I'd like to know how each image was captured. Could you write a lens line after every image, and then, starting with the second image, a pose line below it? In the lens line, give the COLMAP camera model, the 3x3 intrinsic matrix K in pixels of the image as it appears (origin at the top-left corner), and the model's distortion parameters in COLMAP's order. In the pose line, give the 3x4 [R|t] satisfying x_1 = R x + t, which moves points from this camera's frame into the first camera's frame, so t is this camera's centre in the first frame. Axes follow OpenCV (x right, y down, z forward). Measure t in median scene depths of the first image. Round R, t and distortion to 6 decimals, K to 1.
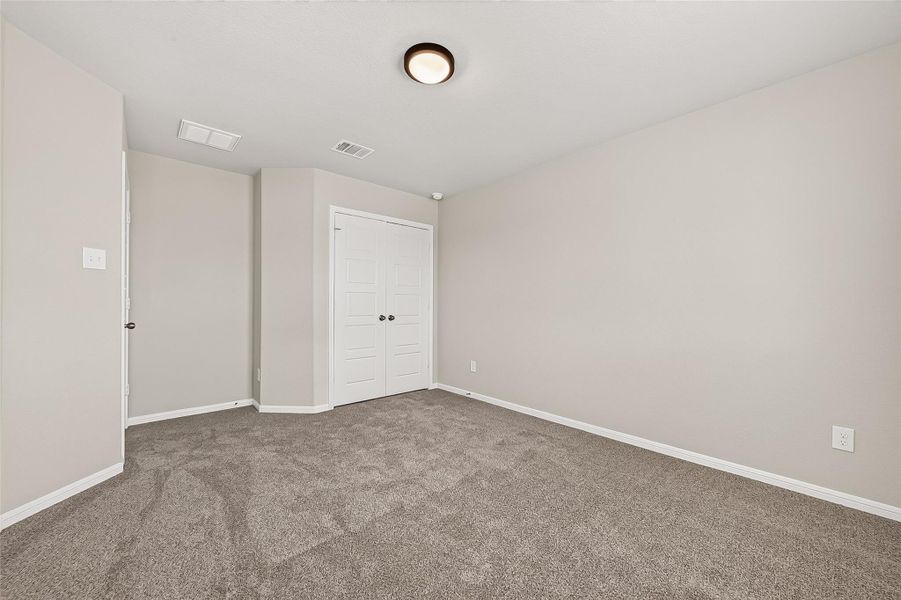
lens RADIAL K [[350.0, 0, 454.7], [0, 350.0, 303.5], [0, 0, 1]] dist [0.004264, -0.000319]
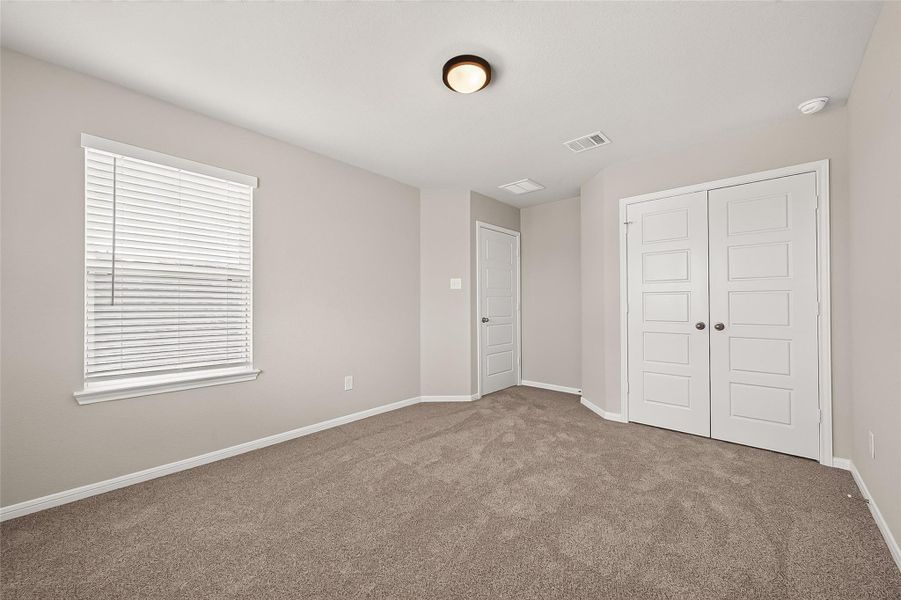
lens RADIAL K [[350.0, 0, 454.7], [0, 350.0, 303.5], [0, 0, 1]] dist [0.004264, -0.000319]
pose [[0.094695, -0.010545, -0.995450, 0.676457], [0.003005, 0.999942, -0.010306, 0.001573], [0.995502, -0.002016, 0.094721, 0.620819]]
